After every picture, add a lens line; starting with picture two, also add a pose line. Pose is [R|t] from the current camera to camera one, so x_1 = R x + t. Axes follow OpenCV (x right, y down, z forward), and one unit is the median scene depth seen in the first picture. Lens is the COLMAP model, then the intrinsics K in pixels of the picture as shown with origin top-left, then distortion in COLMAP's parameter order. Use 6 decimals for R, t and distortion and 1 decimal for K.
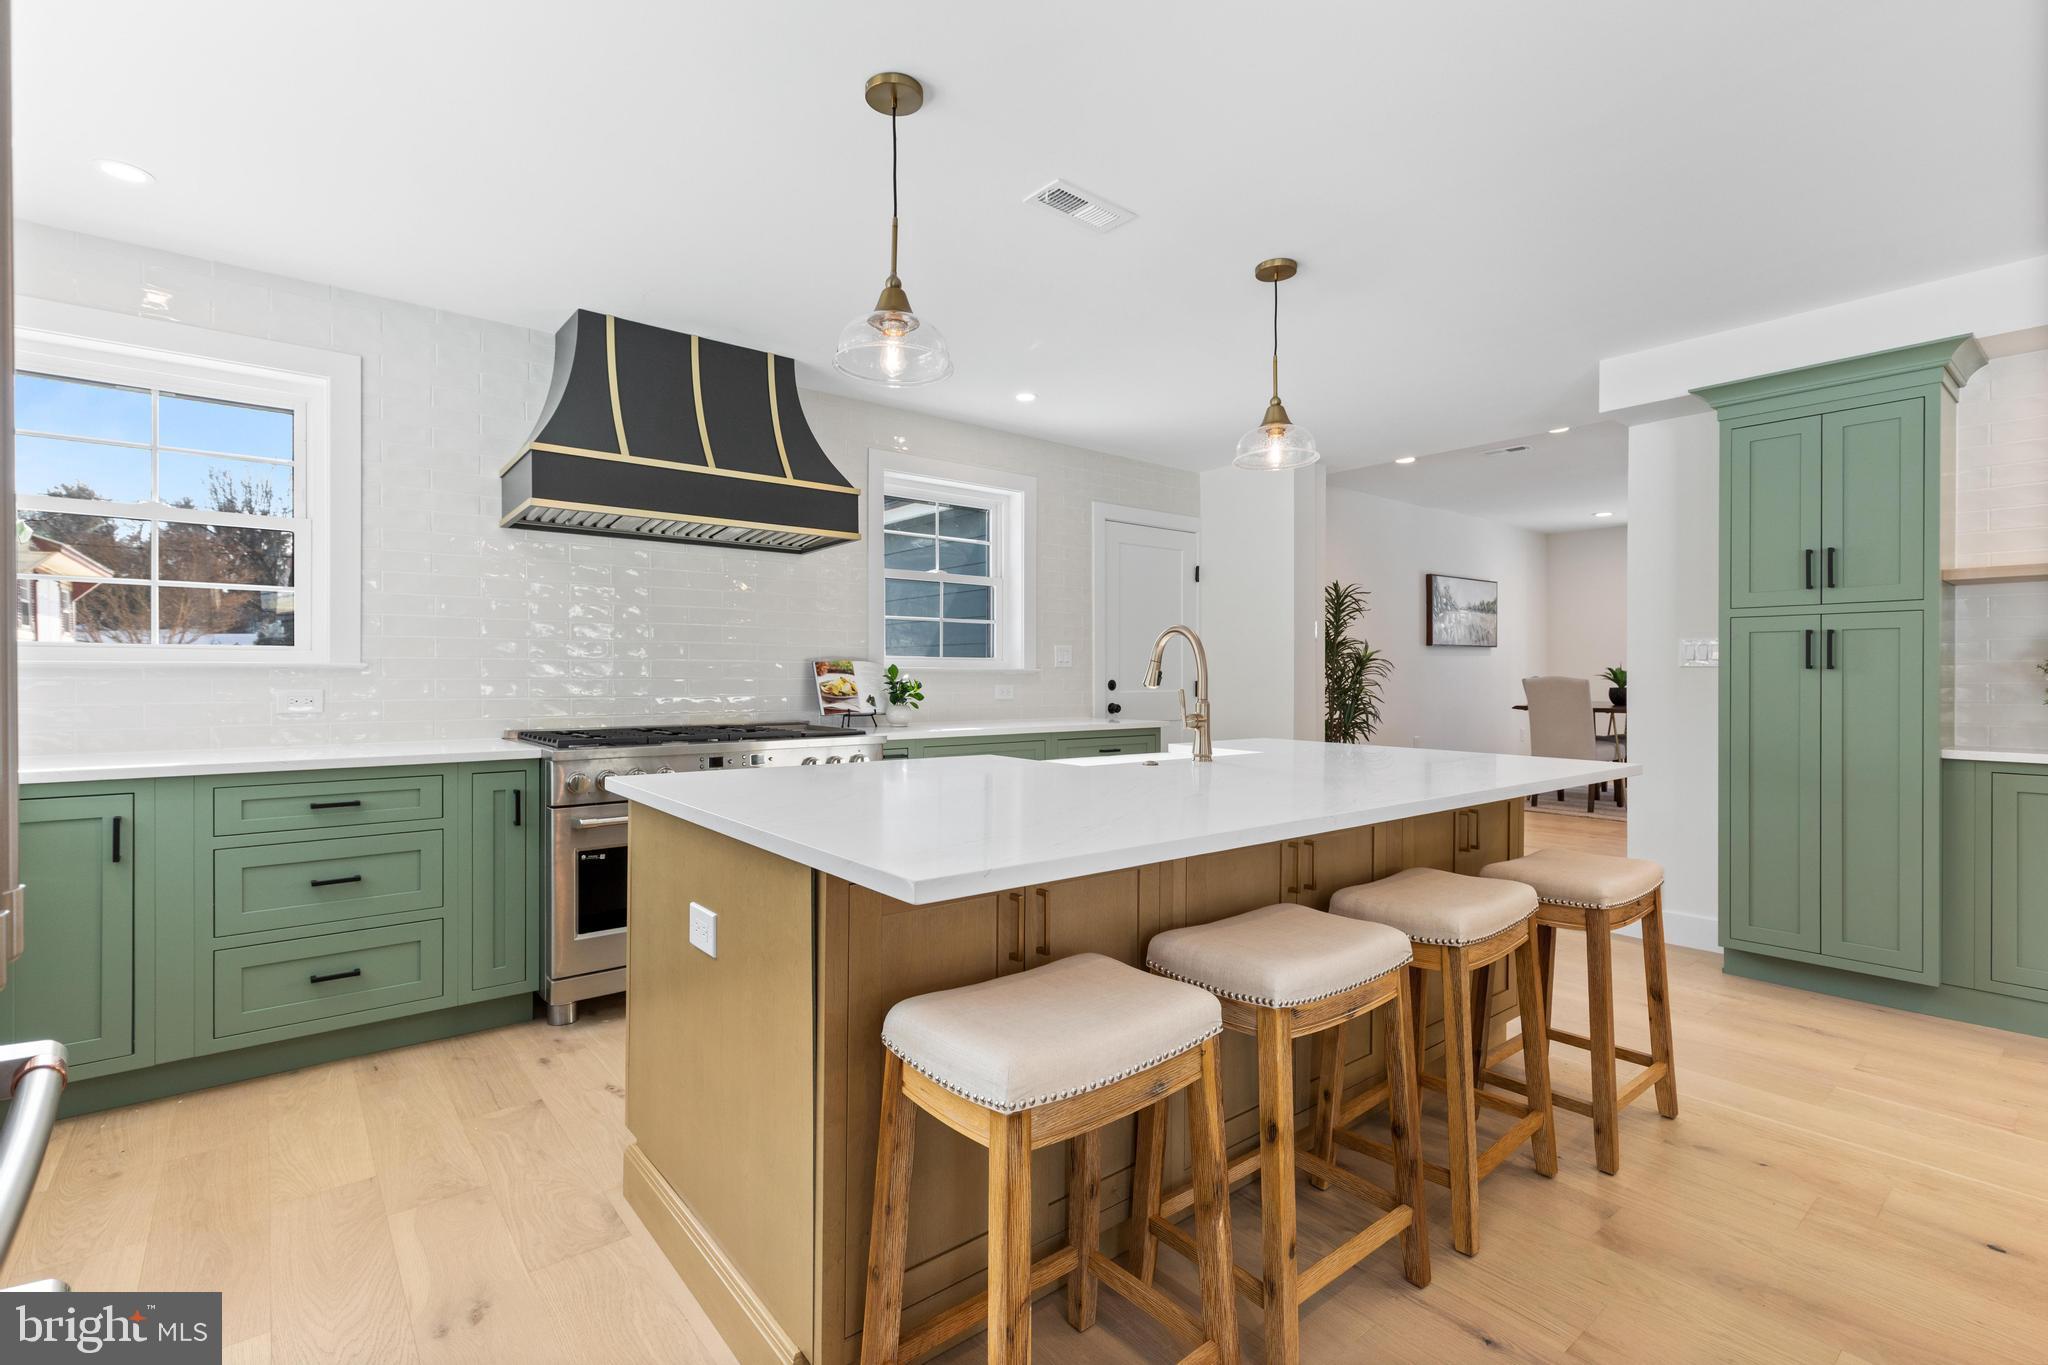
lens RADIAL K [[944.1, 0, 1035.4], [0, 944.1, 685.2], [0, 0, 1]] dist [-0.010739, -0.000580]
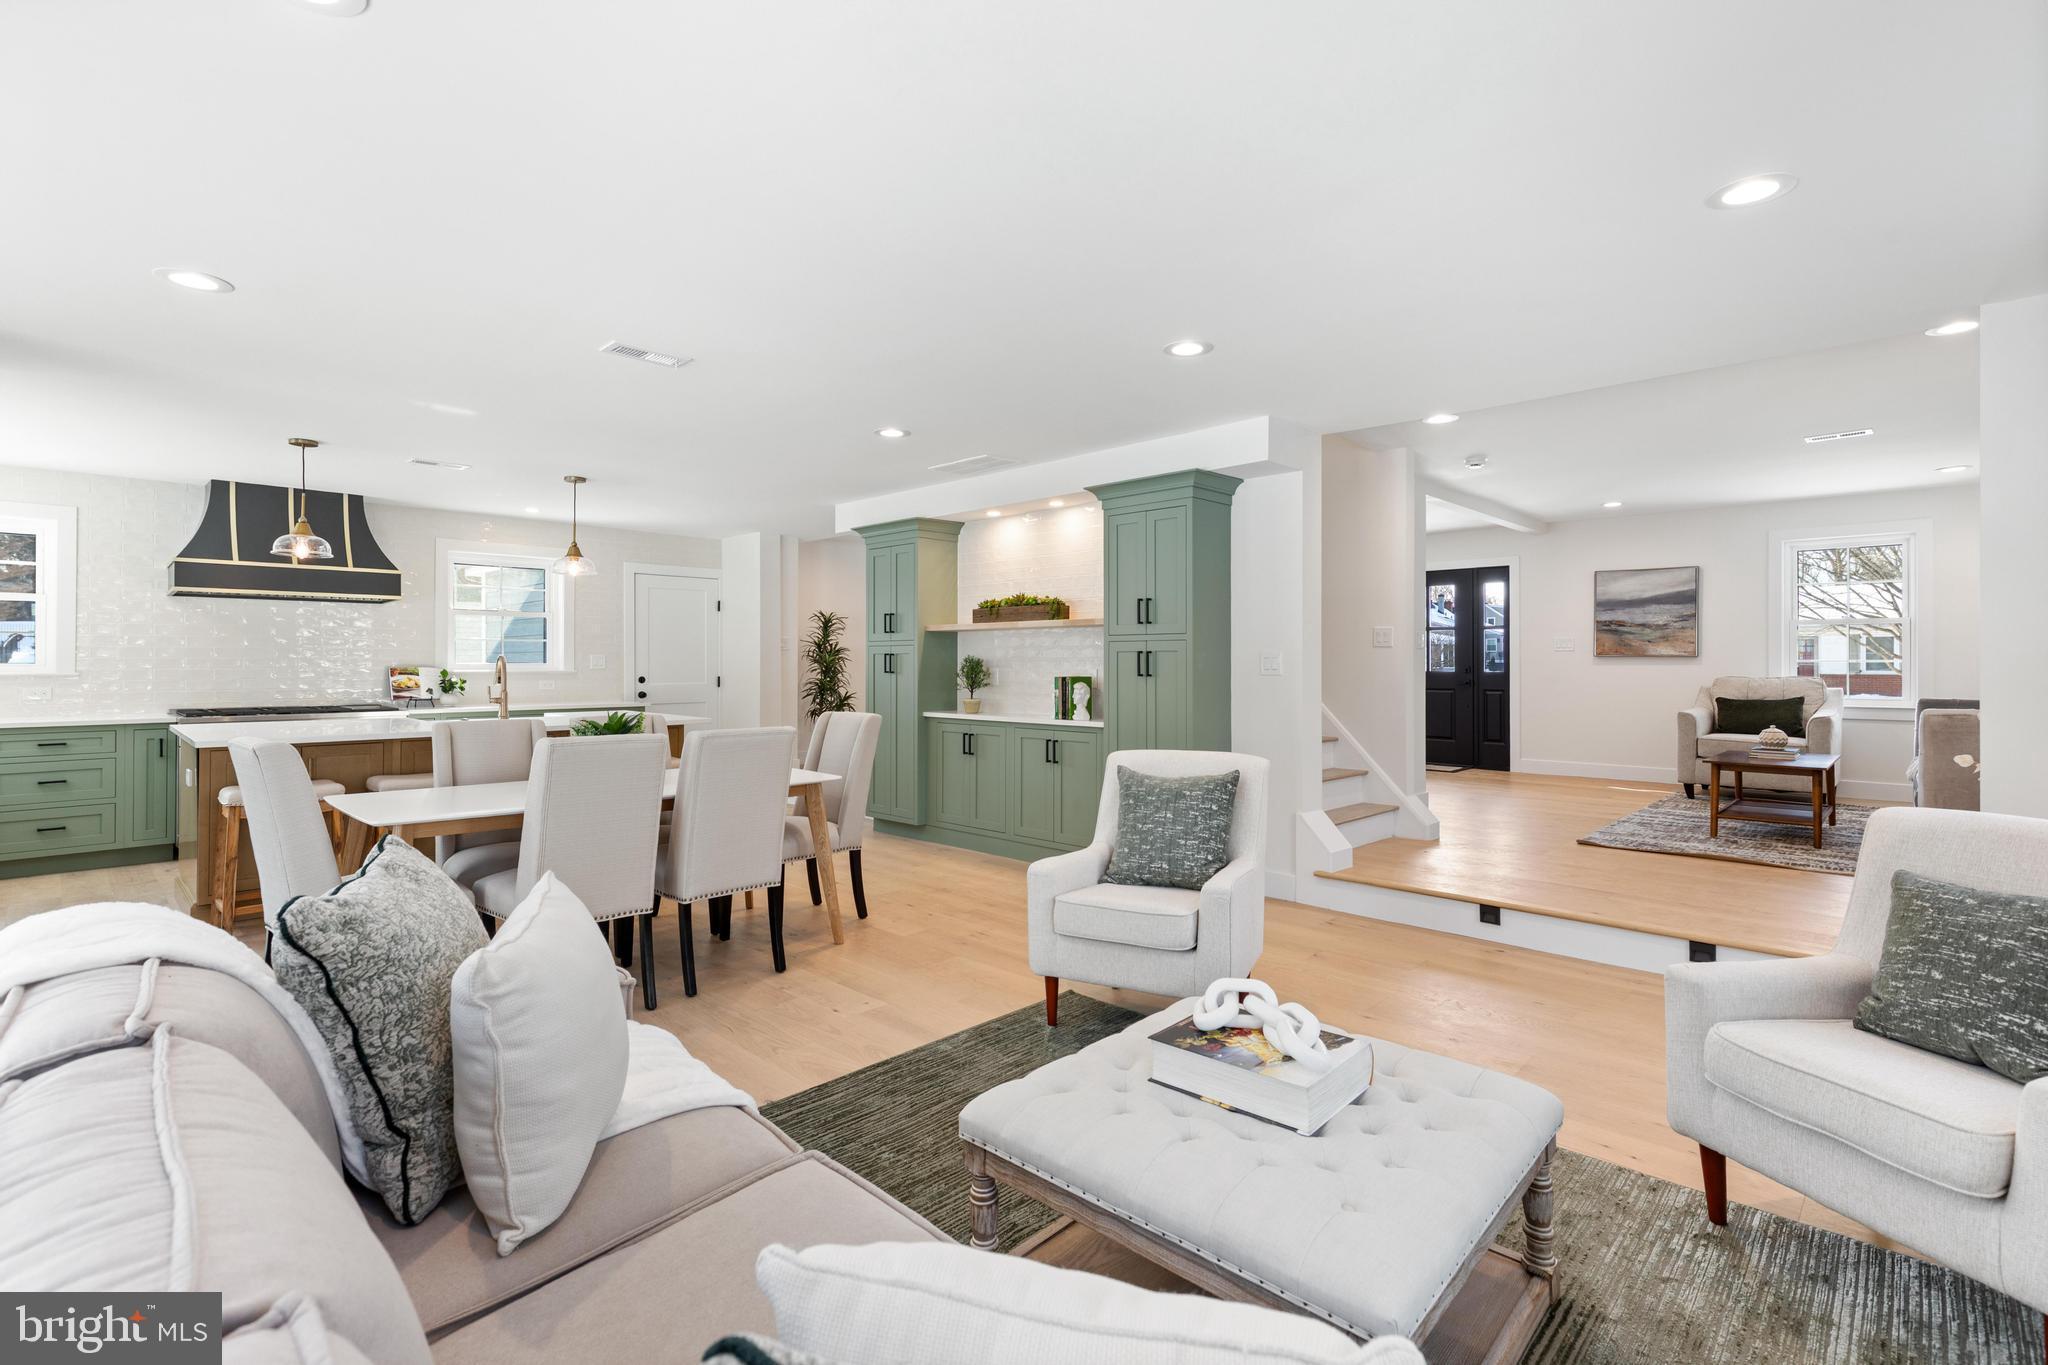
lens RADIAL K [[920.4, 0, 1017.5], [0, 920.4, 666.4], [0, 0, 1]] dist [-0.003015, -0.001203]
pose [[0.993195, -0.001466, 0.116455, 0.779807], [0.002140, 0.999982, -0.005660, -0.018571], [-0.116444, 0.005870, 0.993180, -0.862185]]
